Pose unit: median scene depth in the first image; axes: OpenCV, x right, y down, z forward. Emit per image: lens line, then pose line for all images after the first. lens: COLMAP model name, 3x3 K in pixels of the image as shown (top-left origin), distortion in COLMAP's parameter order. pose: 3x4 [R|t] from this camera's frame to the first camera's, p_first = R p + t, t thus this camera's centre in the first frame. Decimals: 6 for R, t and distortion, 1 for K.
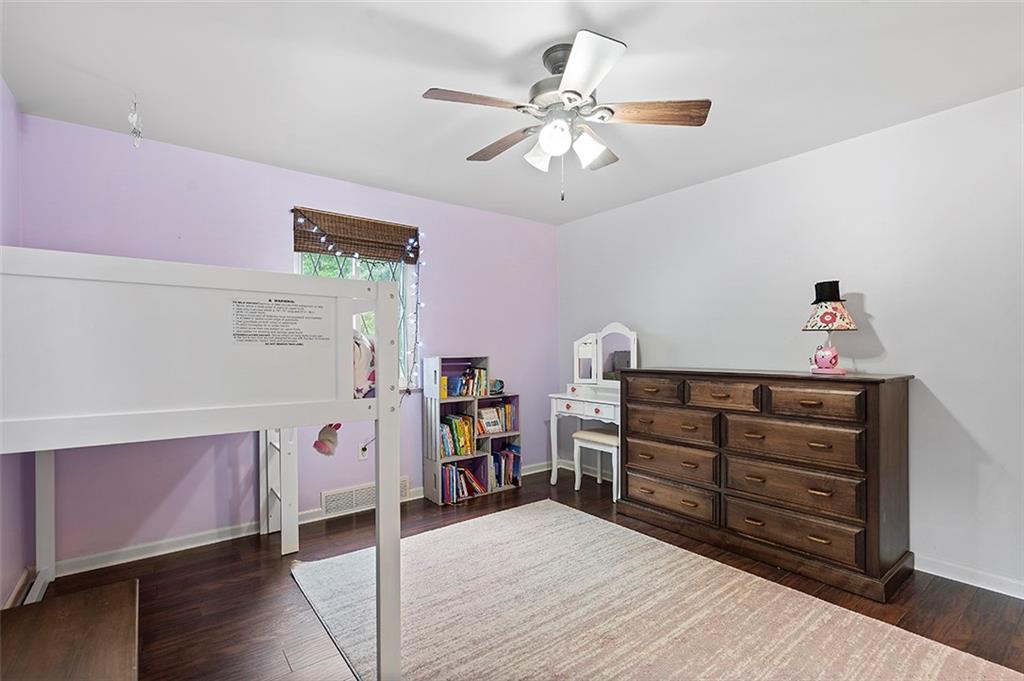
lens RADIAL K [[469.2, 0, 512.6], [0, 469.2, 348.3], [0, 0, 1]] dist [-0.003169, 0.001885]
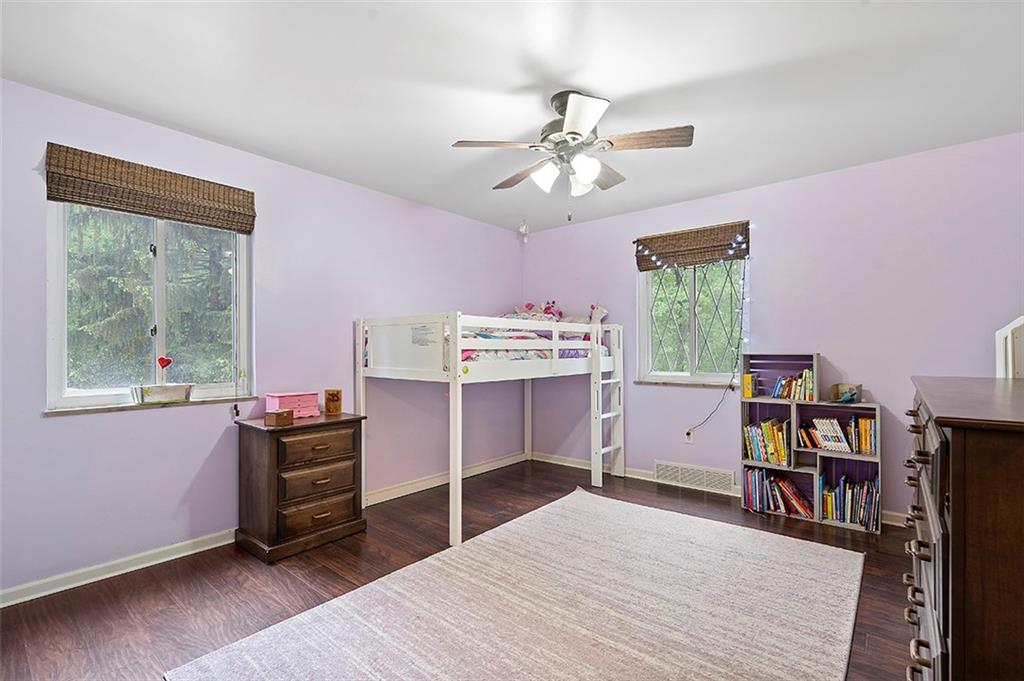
lens RADIAL K [[469.2, 0, 511.8], [0, 469.2, 344.0], [0, 0, 1]] dist [-0.003169, 0.001885]
pose [[0.213490, -0.005836, -0.976928, 0.671332], [0.006556, 0.999968, -0.004541, 0.000227], [0.976923, -0.005435, 0.213522, 0.327593]]
